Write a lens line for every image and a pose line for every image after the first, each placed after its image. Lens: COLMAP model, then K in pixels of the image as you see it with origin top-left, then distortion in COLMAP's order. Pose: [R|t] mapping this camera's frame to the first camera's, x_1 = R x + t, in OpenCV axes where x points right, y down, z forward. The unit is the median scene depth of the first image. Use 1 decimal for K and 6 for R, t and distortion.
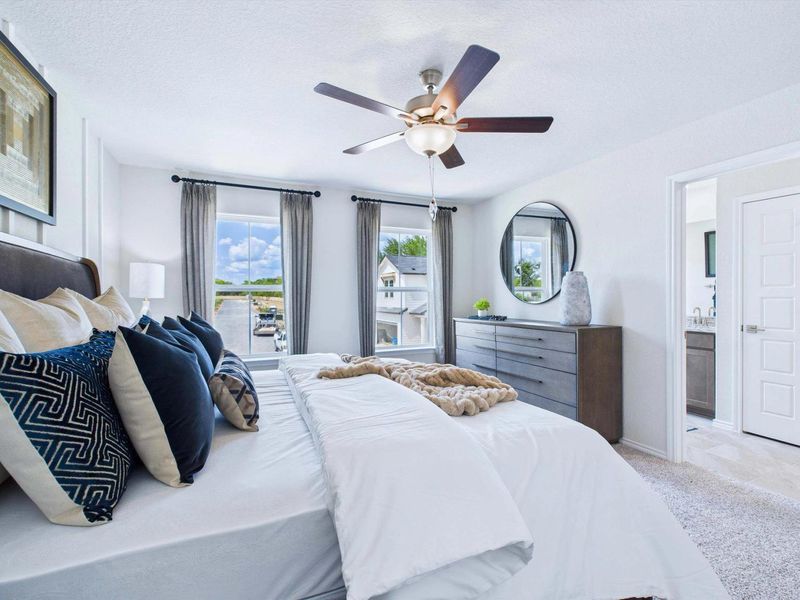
lens RADIAL K [[393.6, 0, 403.7], [0, 393.6, 300.9], [0, 0, 1]] dist [0.006769, 0.000380]
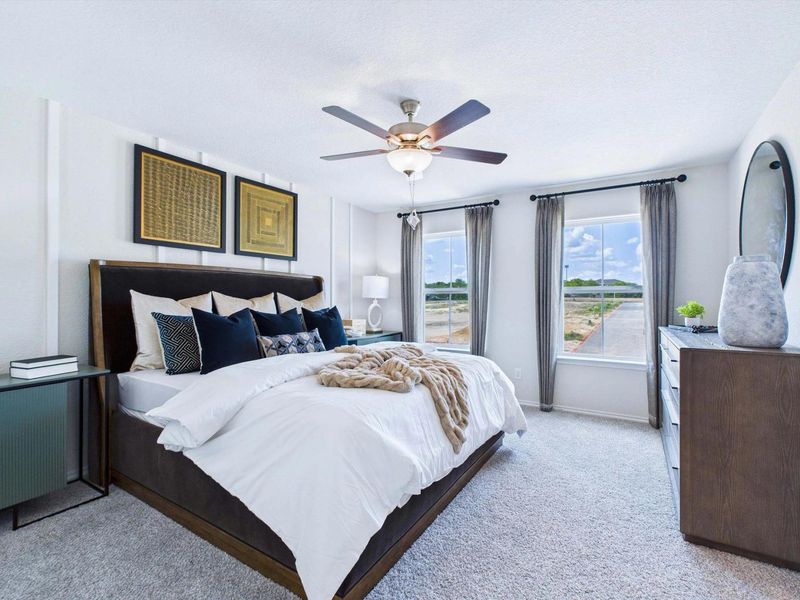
lens RADIAL K [[374.5, 0, 400.3], [0, 374.5, 298.9], [0, 0, 1]] dist [-0.003865, -0.000139]
pose [[0.565632, 0.002691, -0.824653, 0.441204], [-0.011125, 0.999929, -0.004368, -0.000611], [0.824583, 0.011645, 0.565621, 0.193279]]
